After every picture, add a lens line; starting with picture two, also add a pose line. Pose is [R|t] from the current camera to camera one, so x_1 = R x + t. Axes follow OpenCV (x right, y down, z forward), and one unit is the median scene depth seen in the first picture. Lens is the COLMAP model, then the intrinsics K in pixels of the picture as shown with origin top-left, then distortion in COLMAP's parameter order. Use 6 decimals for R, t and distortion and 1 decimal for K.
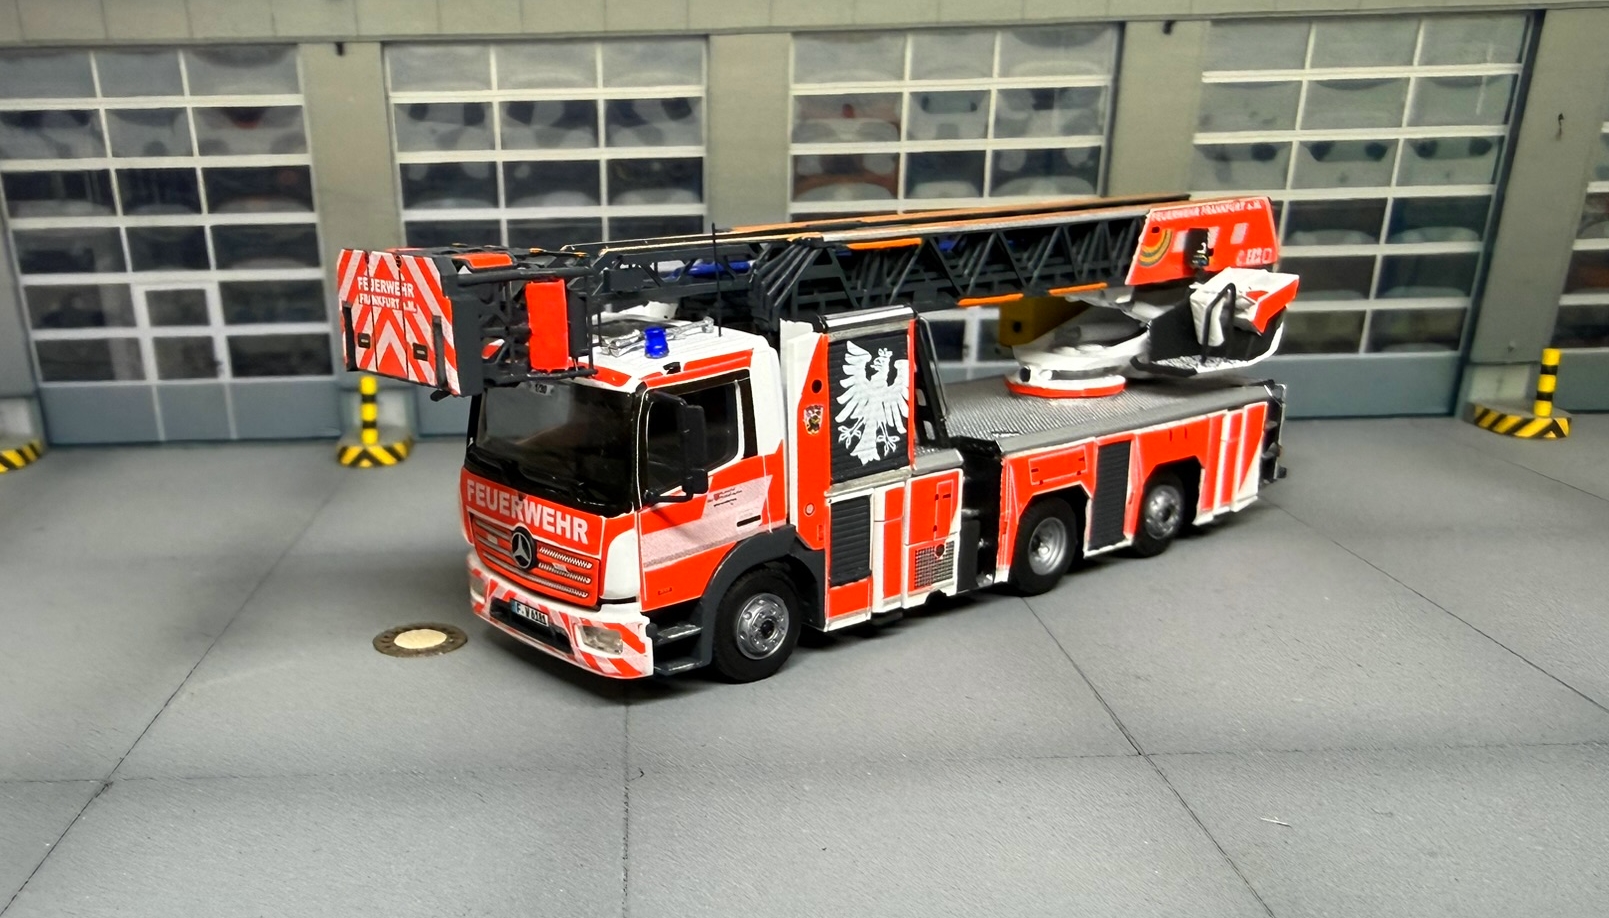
lens RADIAL K [[1472.0, 0, 661.9], [0, 1472.0, 616.7], [0, 0, 1]] dist [0.002636, 0.005092]
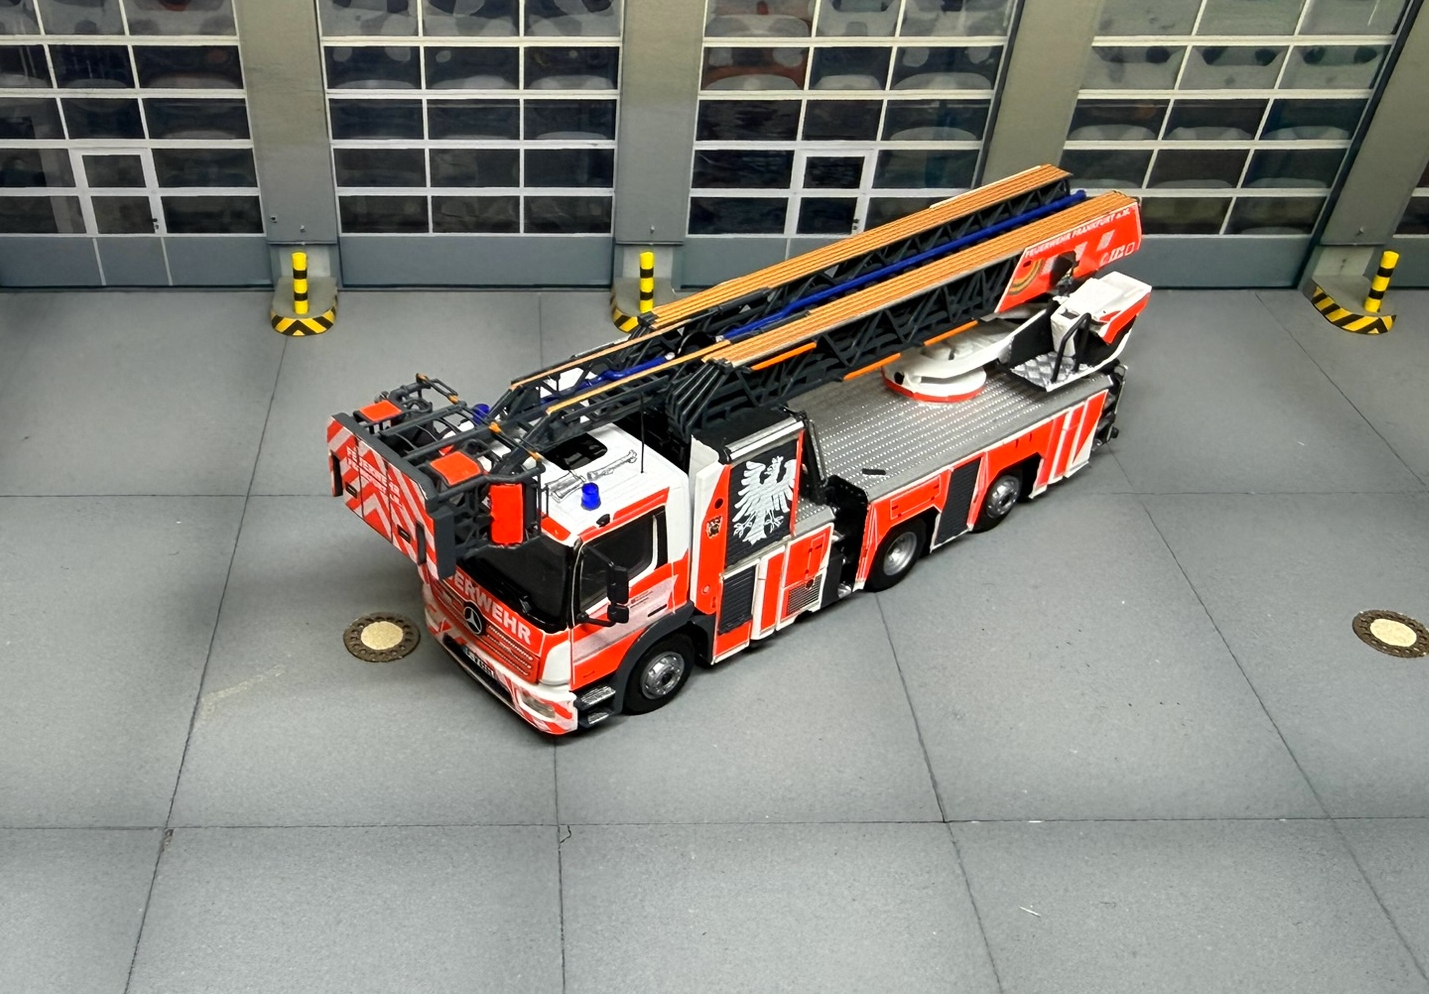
lens RADIAL K [[1465.2, 0, 540.8], [0, 1465.2, 595.6], [0, 0, 1]] dist [0.002335, 0.007890]
pose [[0.999577, 0.022446, 0.018477, -0.050742], [-0.027256, 0.944643, 0.326965, -0.388236], [-0.010115, -0.327330, 0.944856, -0.134482]]
